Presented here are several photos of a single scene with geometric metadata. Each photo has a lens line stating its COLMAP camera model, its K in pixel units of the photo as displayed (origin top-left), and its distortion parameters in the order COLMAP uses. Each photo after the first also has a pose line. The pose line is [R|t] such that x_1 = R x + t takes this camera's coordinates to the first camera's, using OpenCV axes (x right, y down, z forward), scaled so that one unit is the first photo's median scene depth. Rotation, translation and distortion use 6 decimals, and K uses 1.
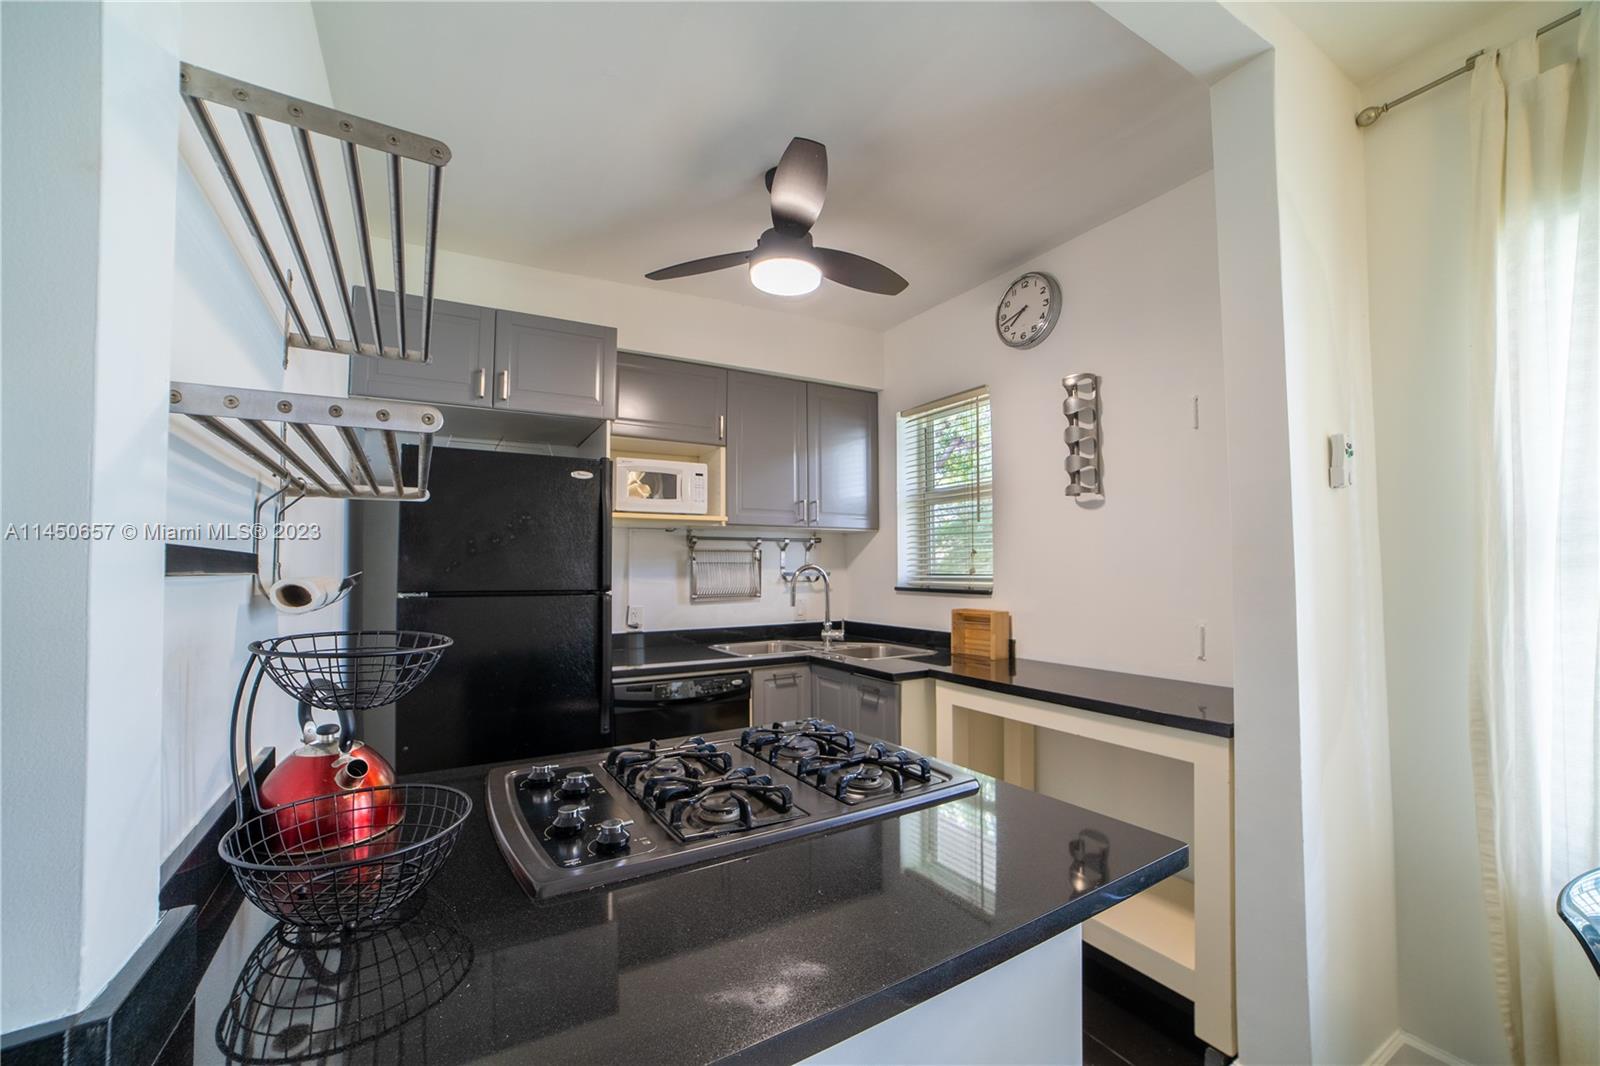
lens RADIAL K [[632.9, 0, 808.7], [0, 632.9, 541.4], [0, 0, 1]] dist [-0.008031, 0.003436]
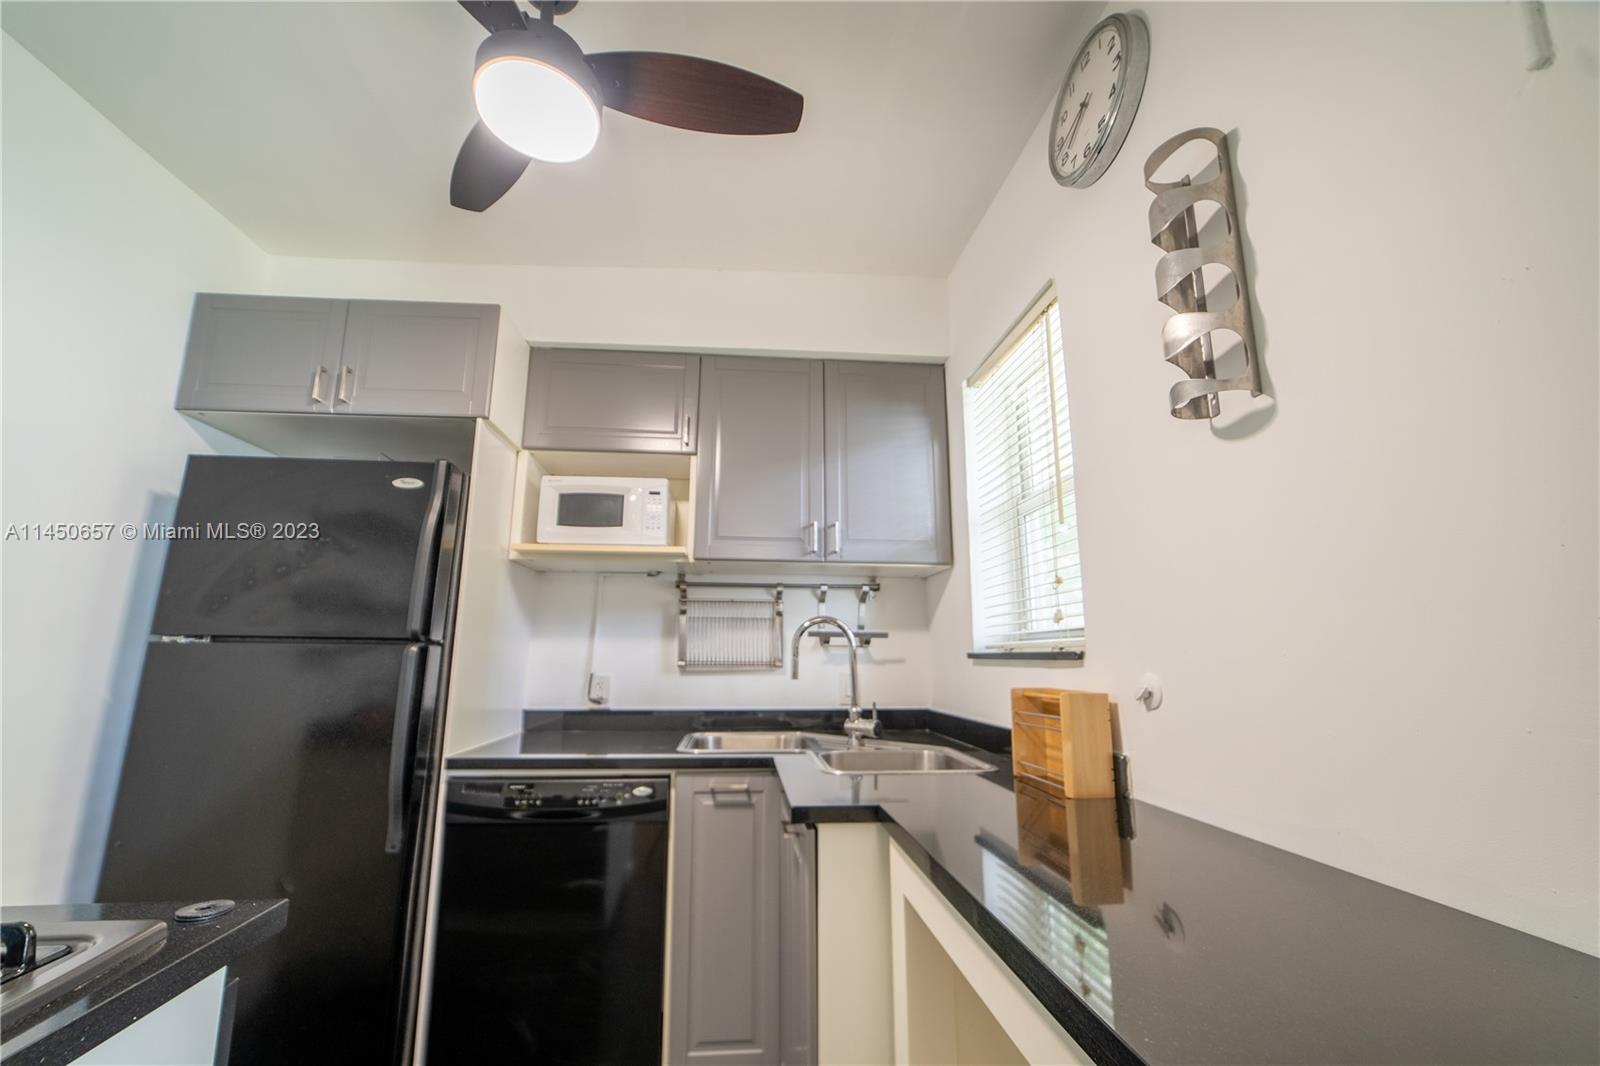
lens RADIAL K [[632.9, 0, 786.8], [0, 632.9, 543.2], [0, 0, 1]] dist [-0.008031, 0.003436]
pose [[0.899814, -0.068487, -0.430865, 0.269509], [0.008849, 0.990263, -0.138924, 0.054176], [0.436184, 0.121193, 0.891659, 0.397809]]
